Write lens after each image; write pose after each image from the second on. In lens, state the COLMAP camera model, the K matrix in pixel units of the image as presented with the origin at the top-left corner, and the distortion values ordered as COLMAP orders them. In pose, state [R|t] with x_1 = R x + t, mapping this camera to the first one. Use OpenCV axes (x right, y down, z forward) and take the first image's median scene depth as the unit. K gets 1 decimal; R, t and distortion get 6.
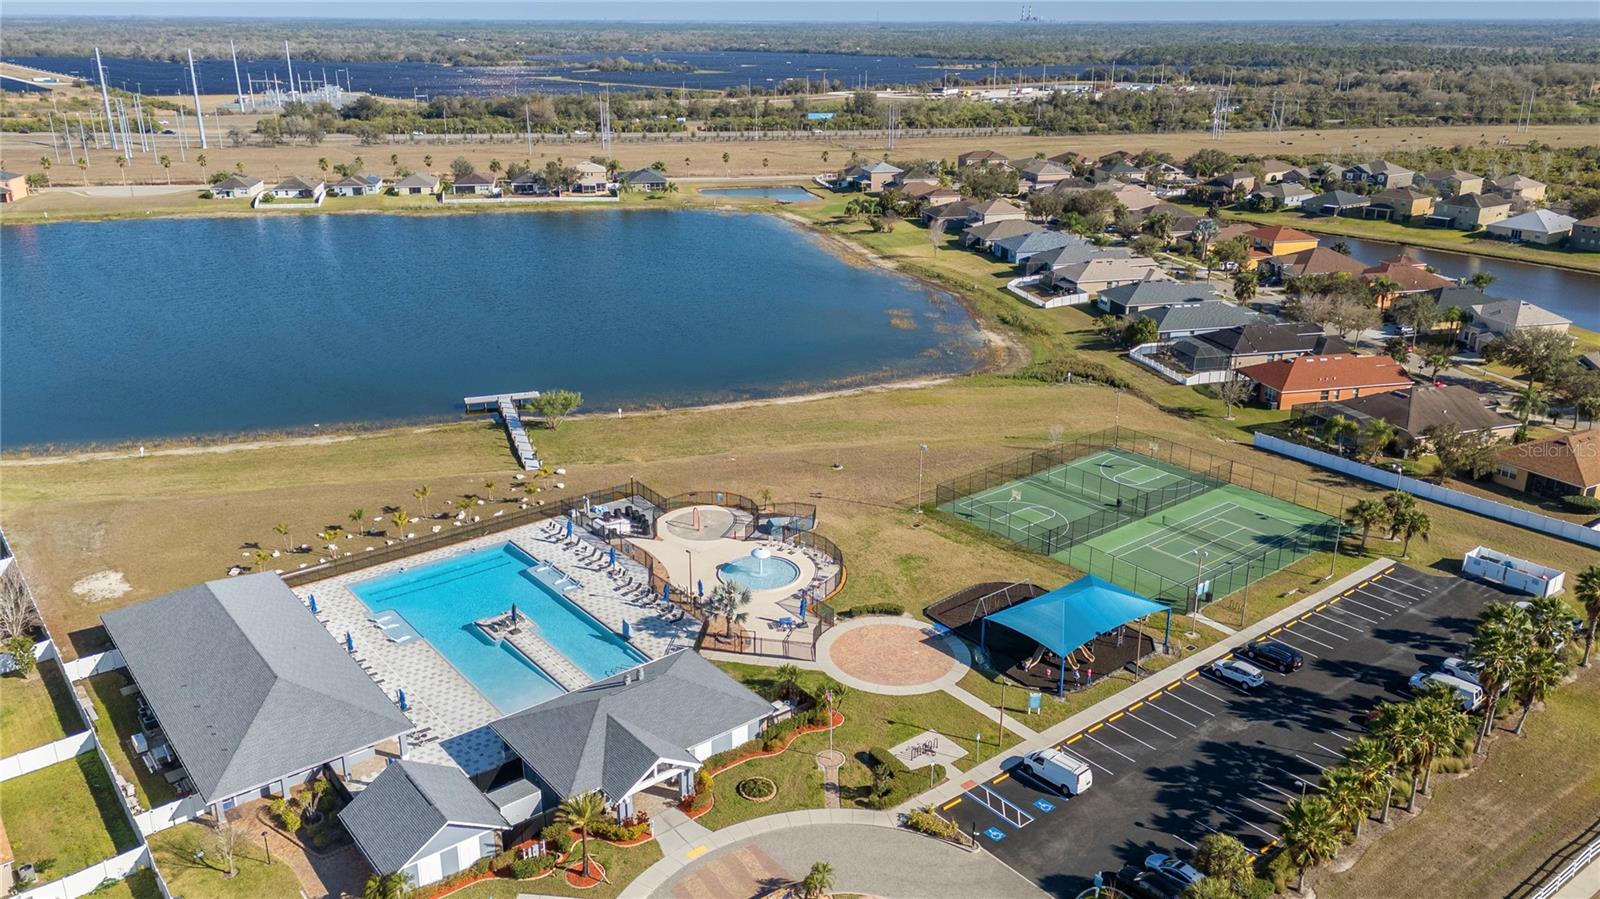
lens RADIAL K [[1173.7, 0, 794.3], [0, 1173.7, 453.9], [0, 0, 1]] dist [0.079341, -0.079041]
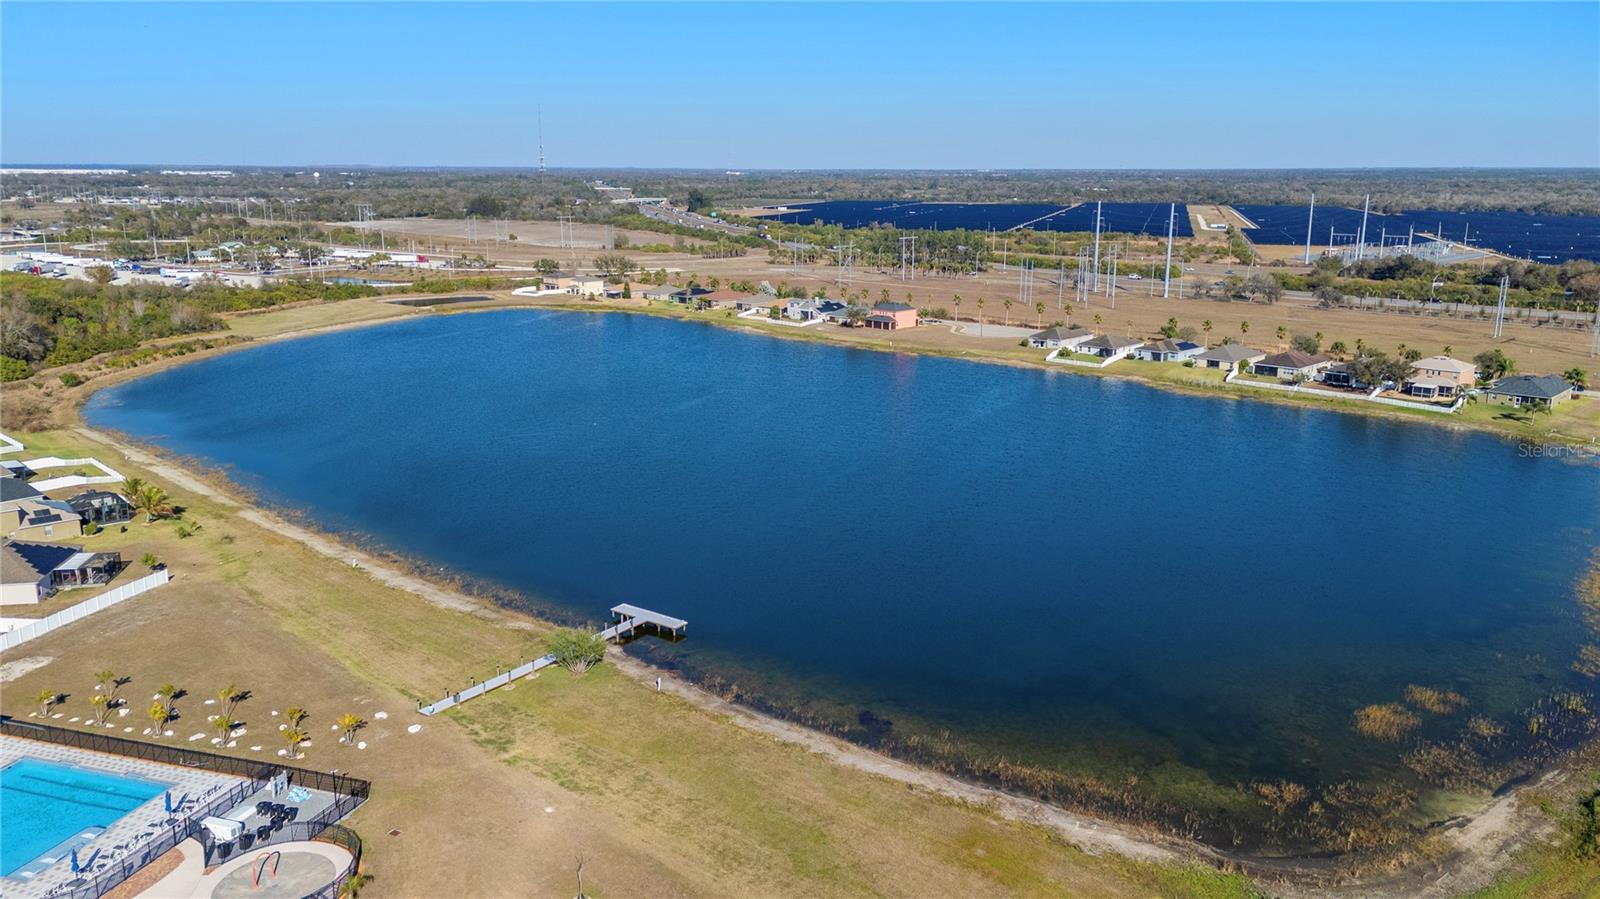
lens RADIAL K [[1164.5, 0, 791.3], [0, 1164.5, 442.1], [0, 0, 1]] dist [0.089758, -0.104782]
pose [[0.564038, 0.187879, -0.804091, 0.462495], [-0.286217, 0.957888, 0.023044, -0.221110], [0.774559, 0.217147, 0.594059, 0.588831]]
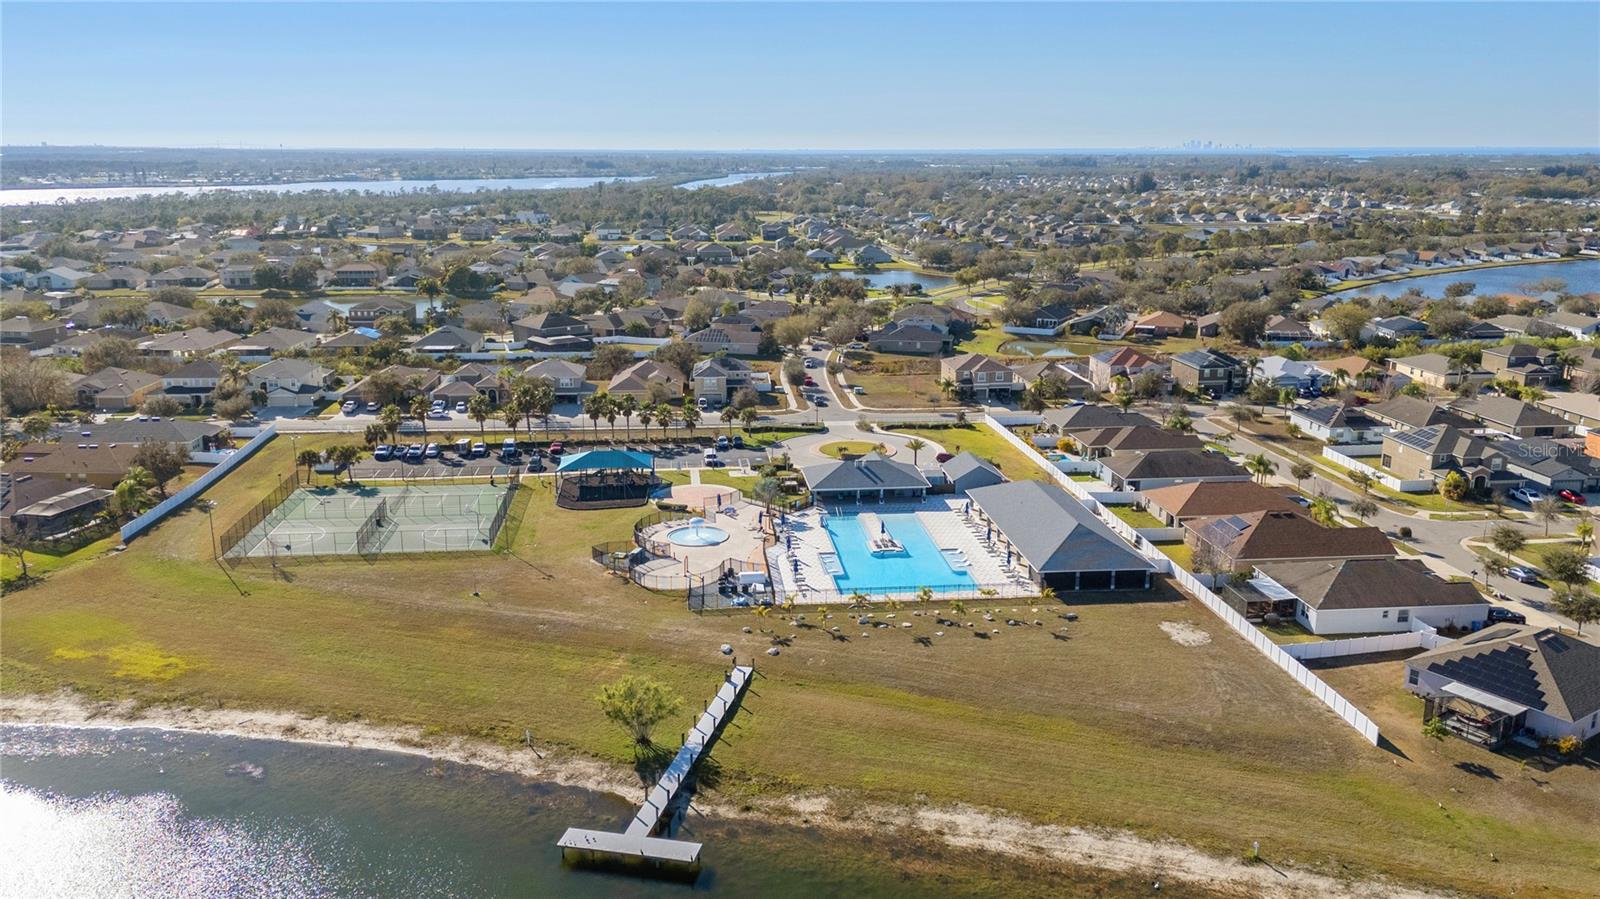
lens RADIAL K [[1245.8, 0, 800.0], [0, 1245.8, 449.5], [0, 0, 1]] dist [0.108814, -0.135048]
pose [[-0.844998, -0.127417, 0.519368, -0.591895], [0.183772, 0.842865, 0.505773, -0.469750], [-0.502201, 0.522822, -0.688804, 1.299298]]
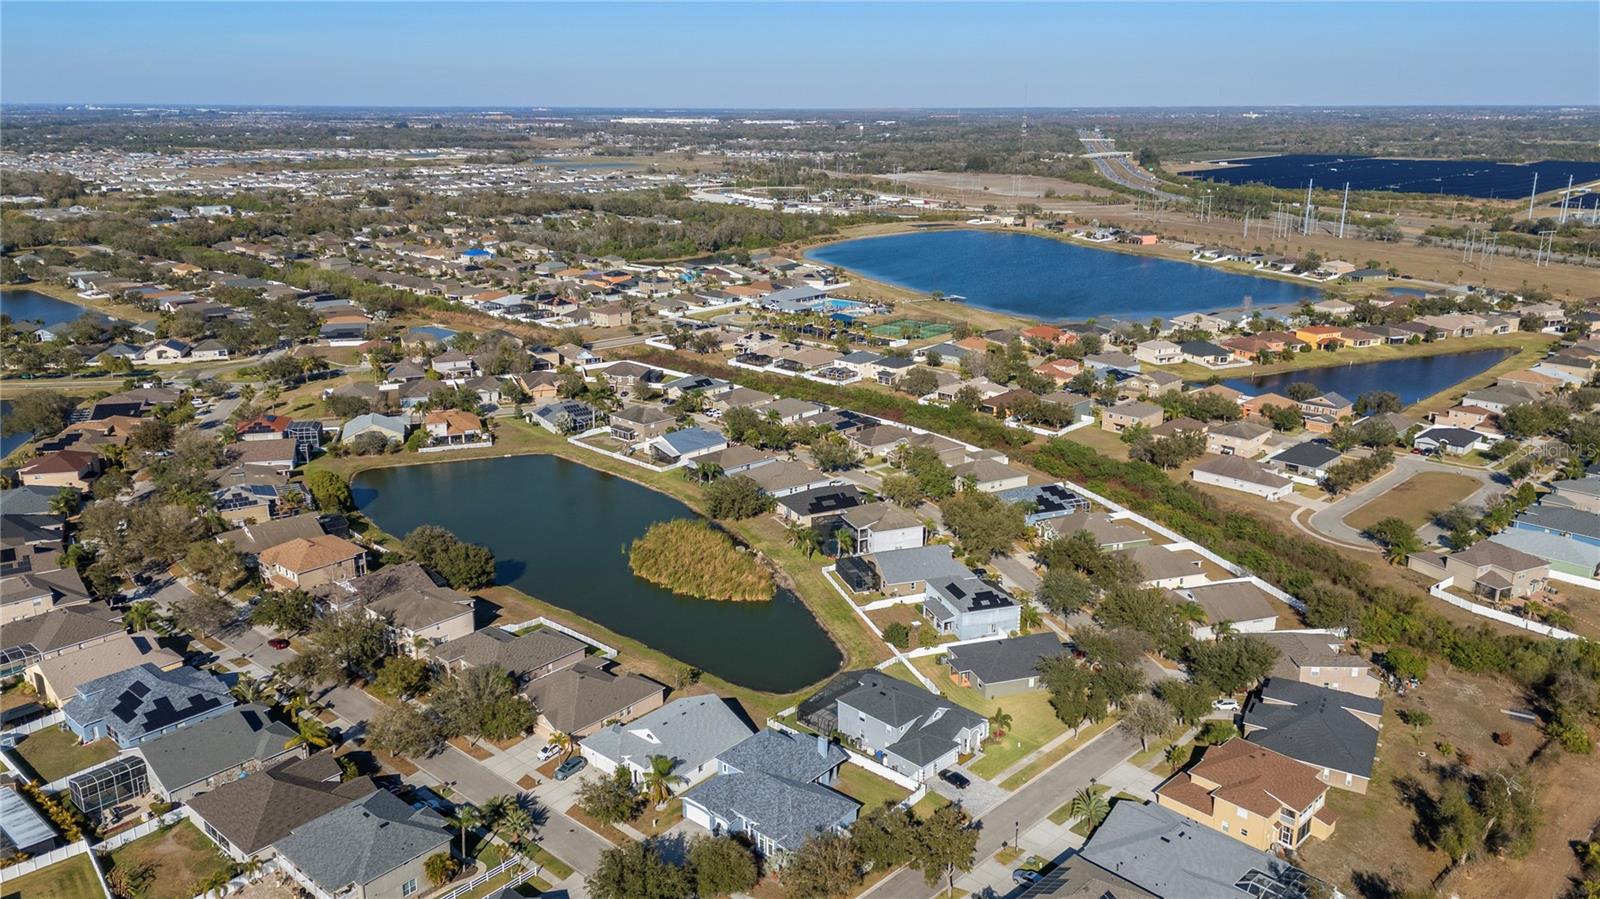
lens RADIAL K [[1075.6, 0, 800.0], [0, 1075.6, 449.5], [0, 0, 1]] dist [0.082791, -0.143815]
pose [[0.173423, 0.291102, -0.940842, 2.860064], [-0.338319, 0.914790, 0.220680, -0.183773], [0.924913, 0.280034, 0.257130, -0.108745]]
